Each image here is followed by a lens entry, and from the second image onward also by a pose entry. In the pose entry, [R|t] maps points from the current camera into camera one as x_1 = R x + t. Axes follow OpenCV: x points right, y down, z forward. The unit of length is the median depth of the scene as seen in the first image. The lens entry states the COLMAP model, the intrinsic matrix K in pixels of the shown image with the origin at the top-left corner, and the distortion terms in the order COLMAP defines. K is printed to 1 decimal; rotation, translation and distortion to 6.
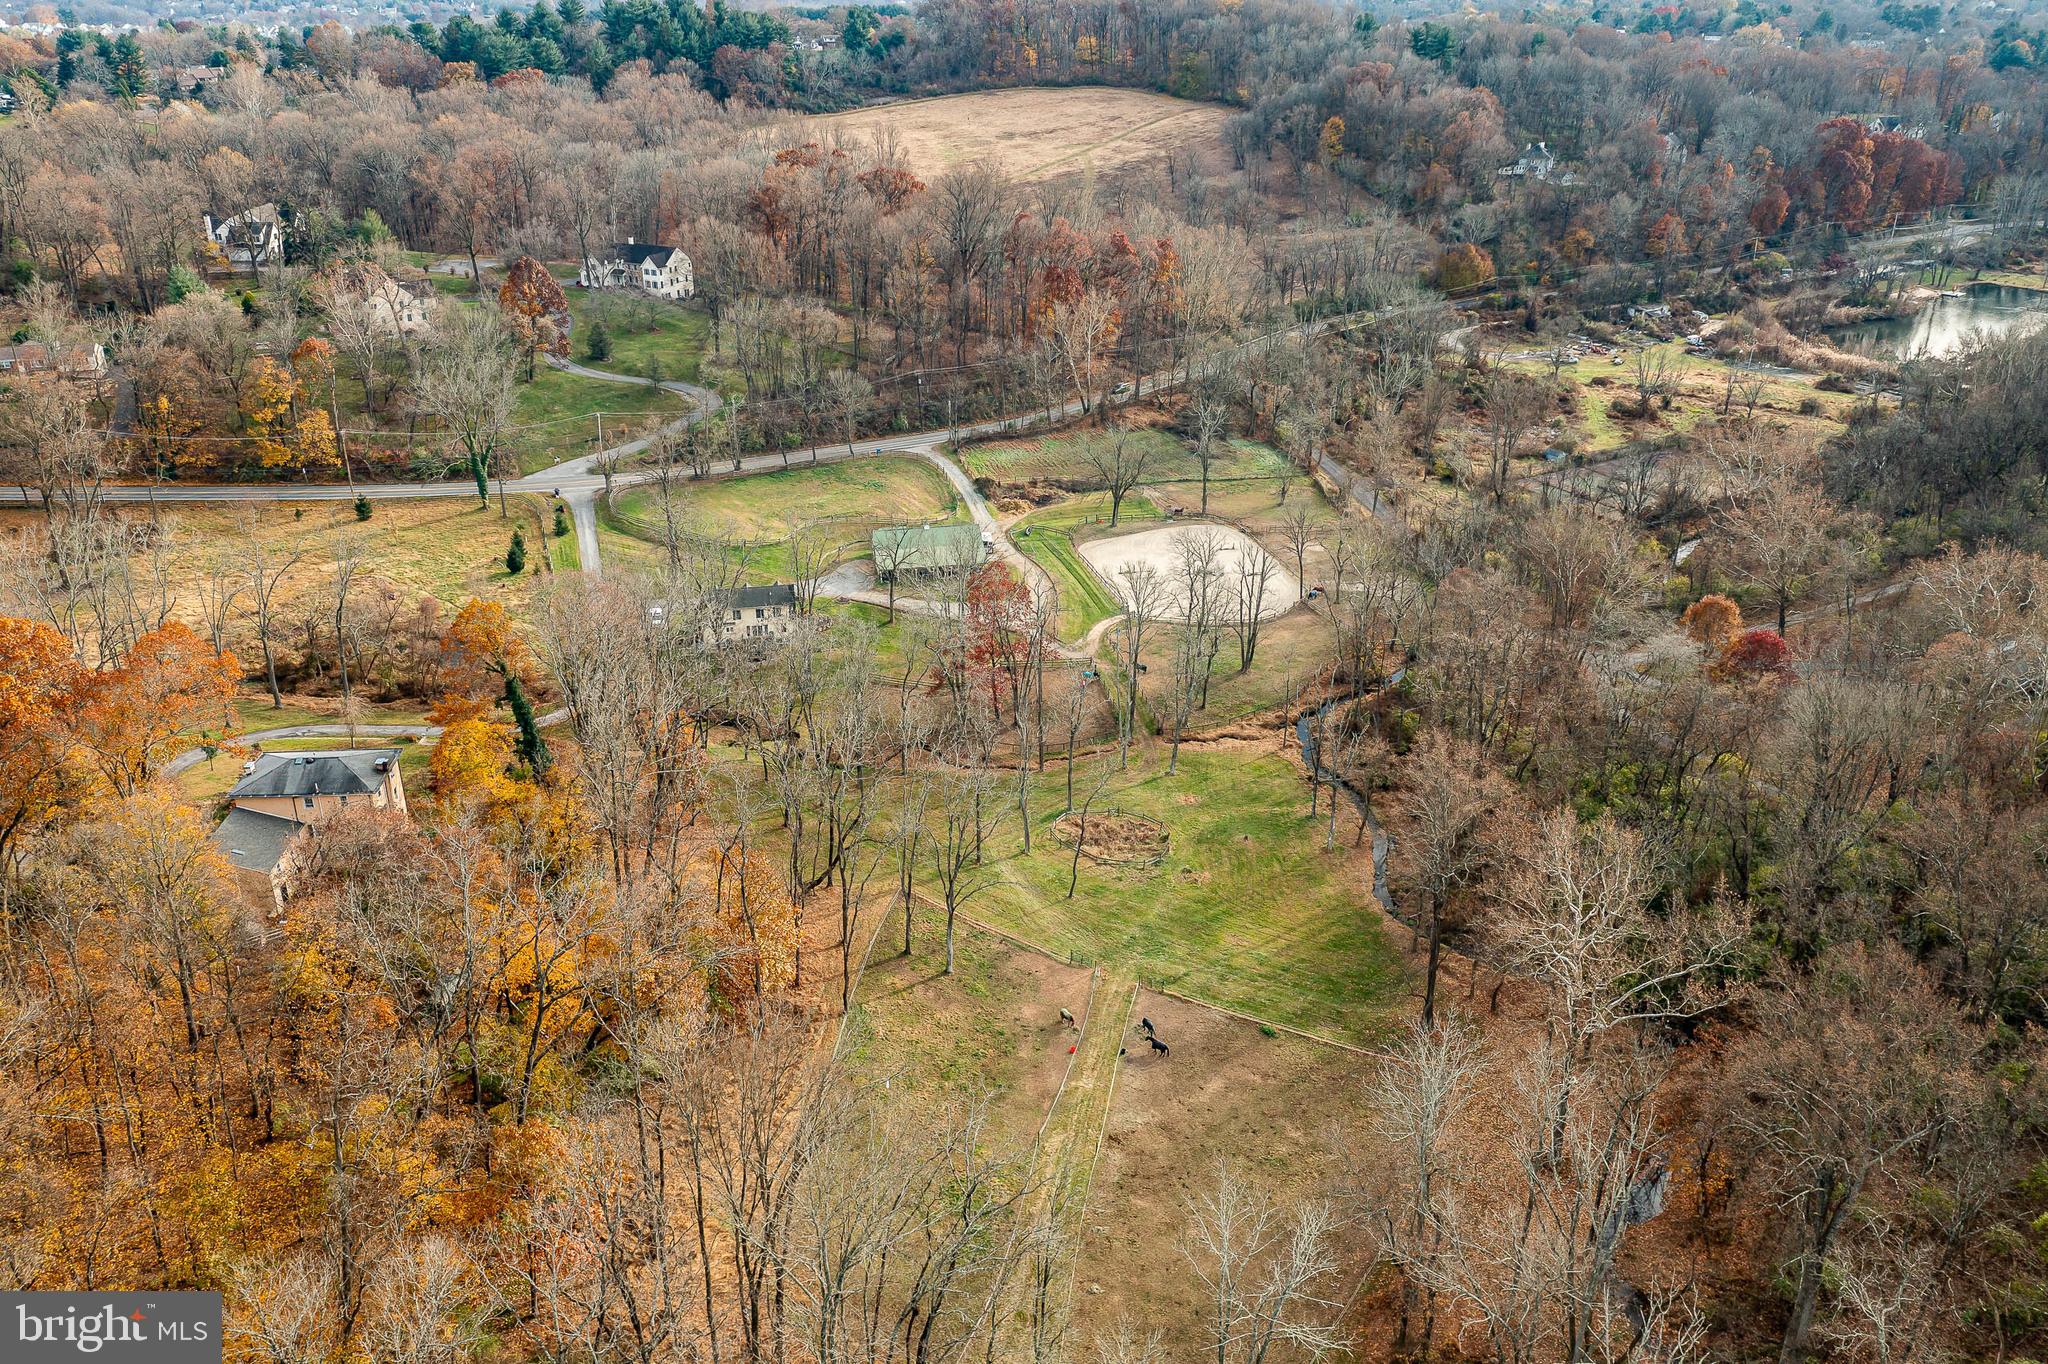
lens RADIAL K [[1614.3, 0, 1028.0], [0, 1614.3, 680.7], [0, 0, 1]] dist [-0.013364, 0.046533]
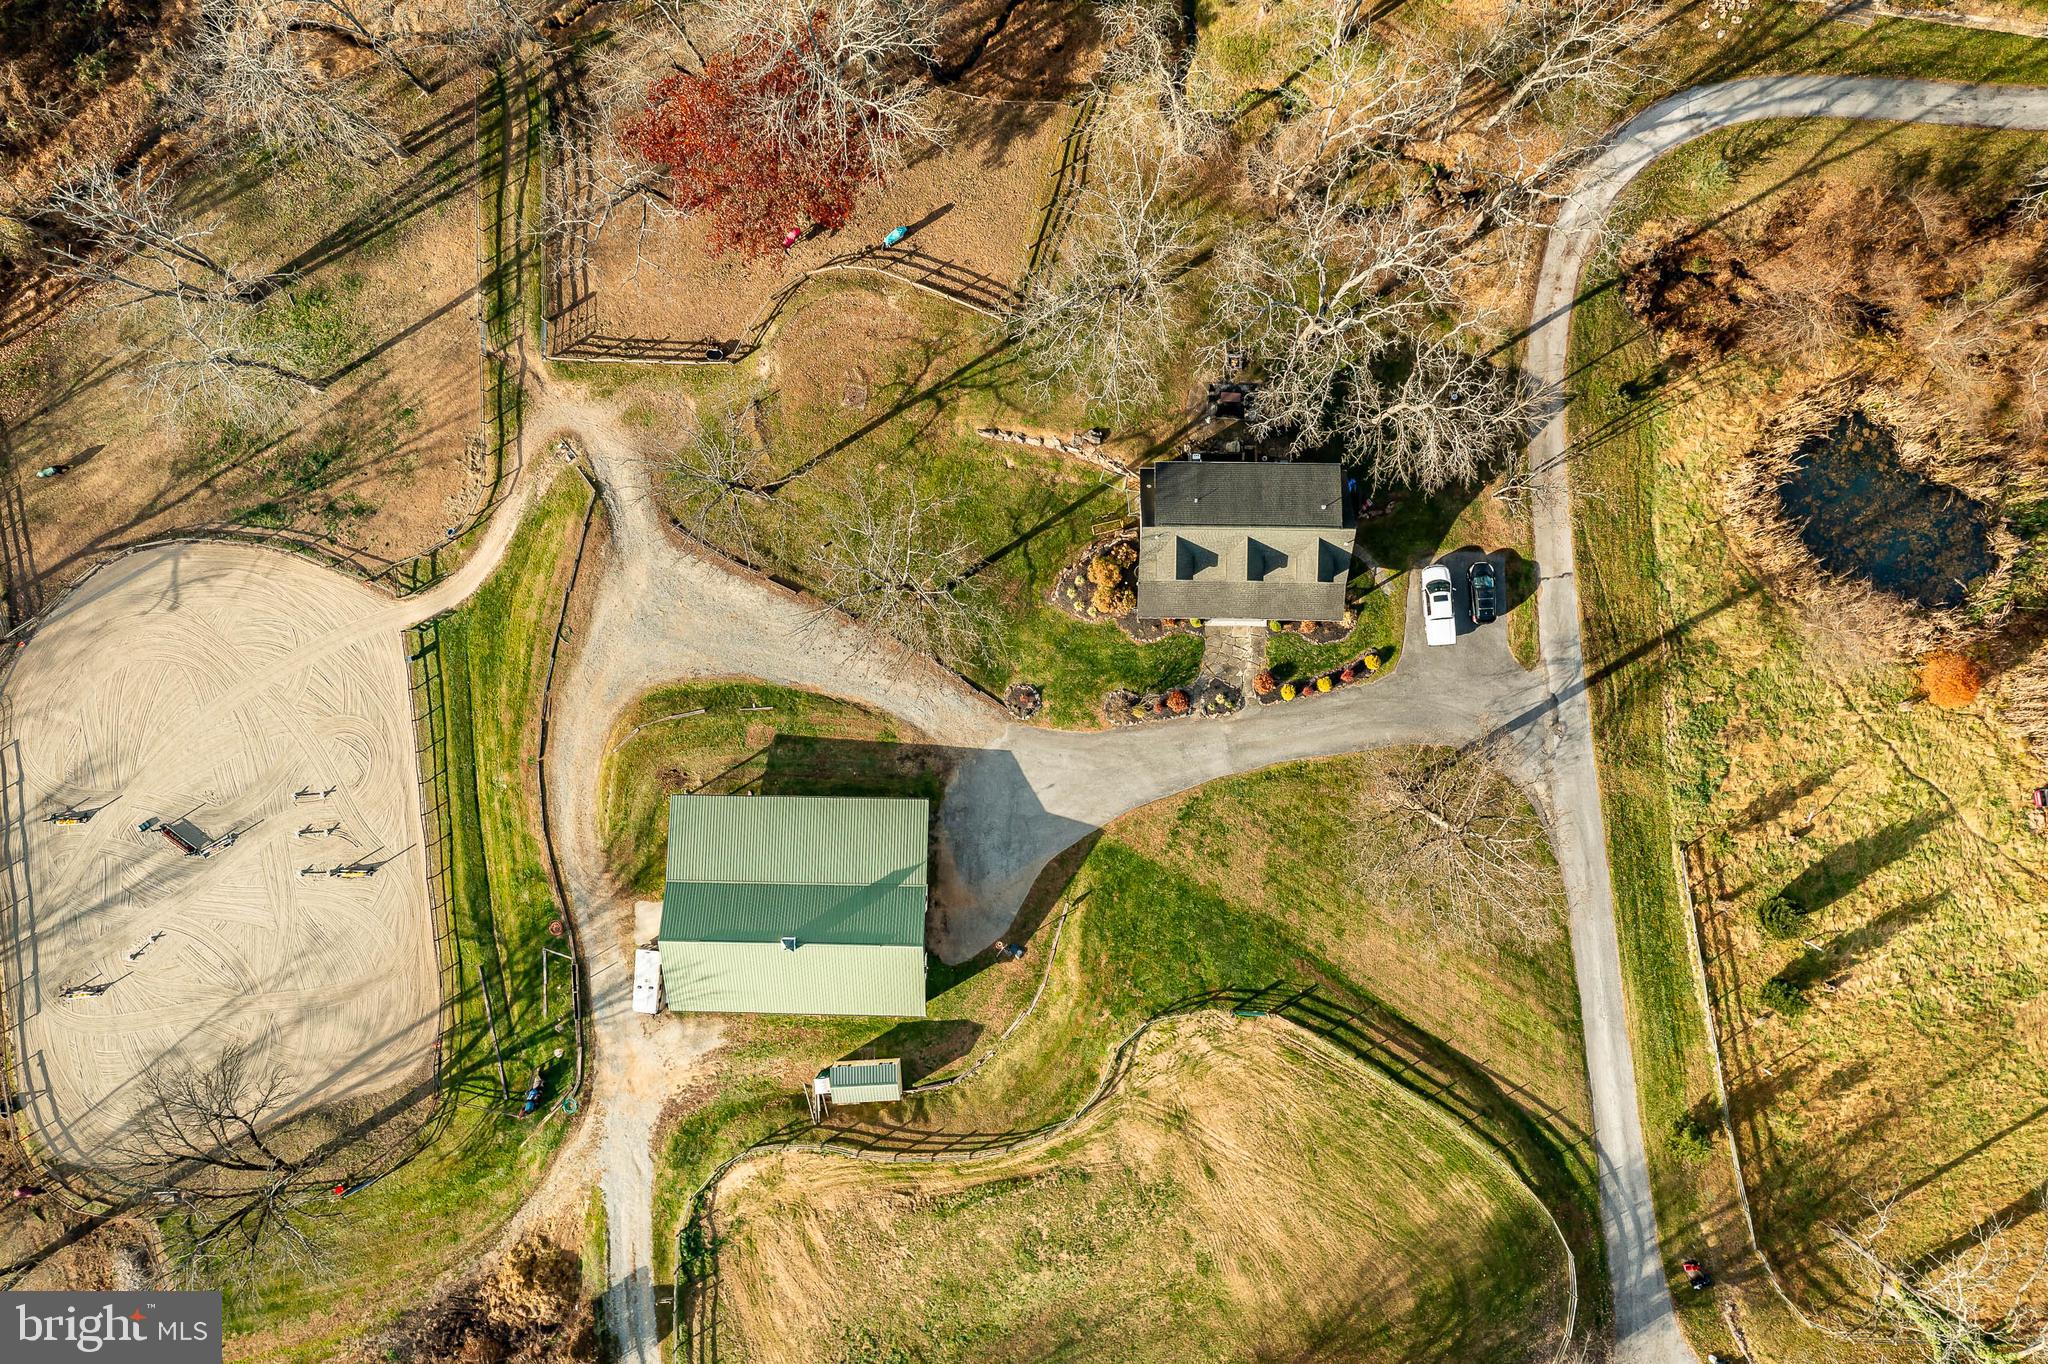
lens RADIAL K [[1614.3, 0, 989.0], [0, 1614.3, 682.3], [0, 0, 1]] dist [-0.013364, 0.046533]
pose [[-0.980968, -0.192448, 0.025793, -0.107153], [0.109997, -0.441328, 0.890579, -0.413724], [-0.160007, 0.876466, 0.454098, 0.736690]]
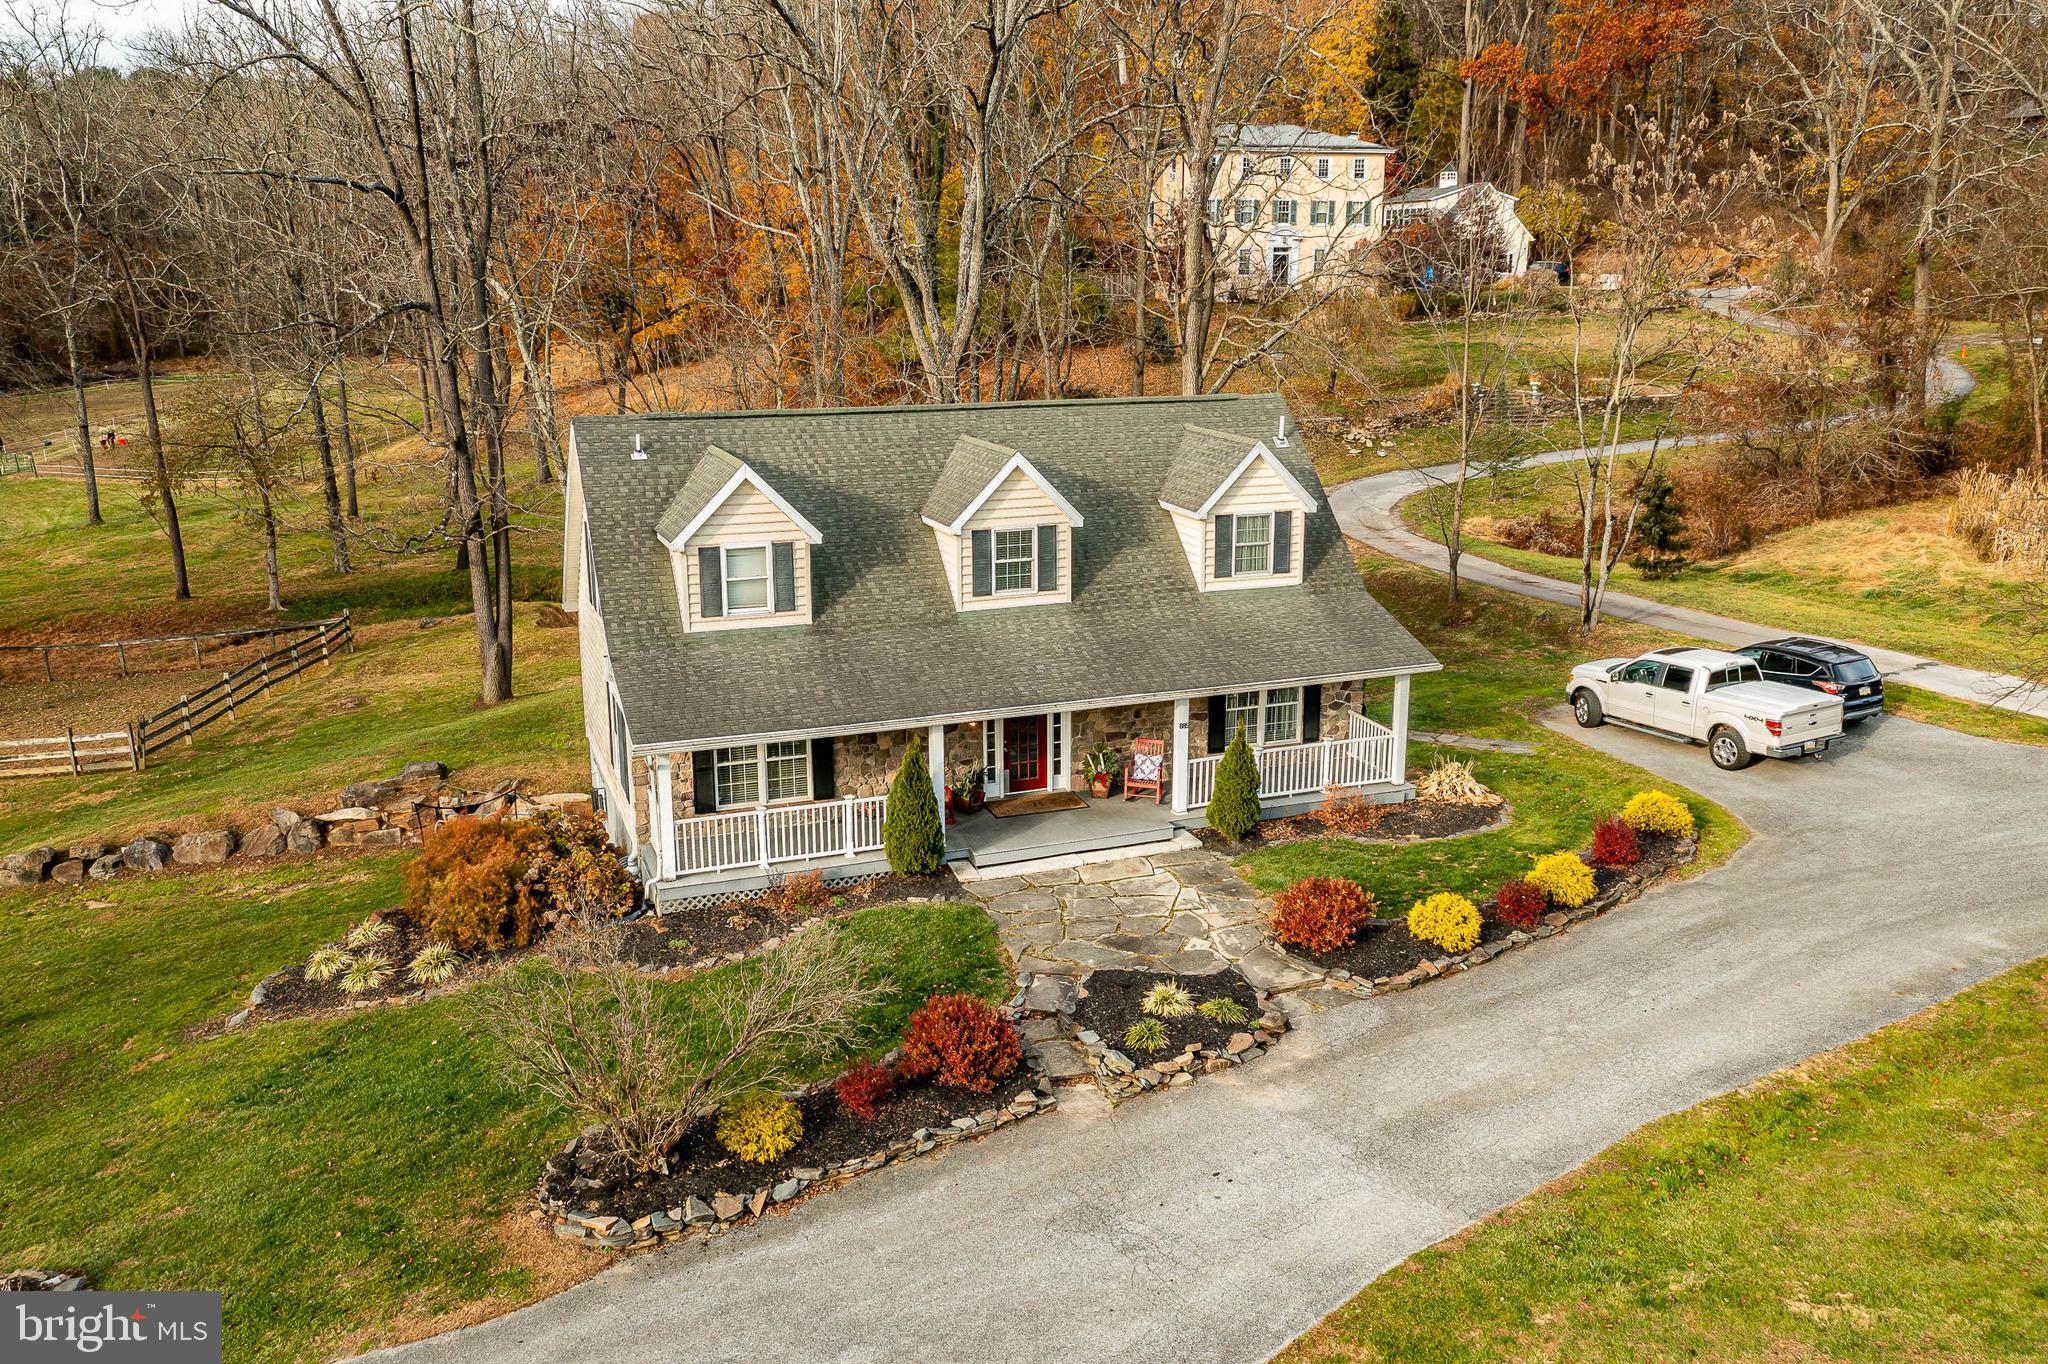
lens RADIAL K [[1614.3, 0, 1039.5], [0, 1614.3, 681.6], [0, 0, 1]] dist [-0.013364, 0.046533]
pose [[-0.981869, 0.054984, -0.181410, -0.135990], [-0.072117, 0.776694, 0.625736, -0.104510], [0.175306, 0.627474, -0.758646, 0.963883]]
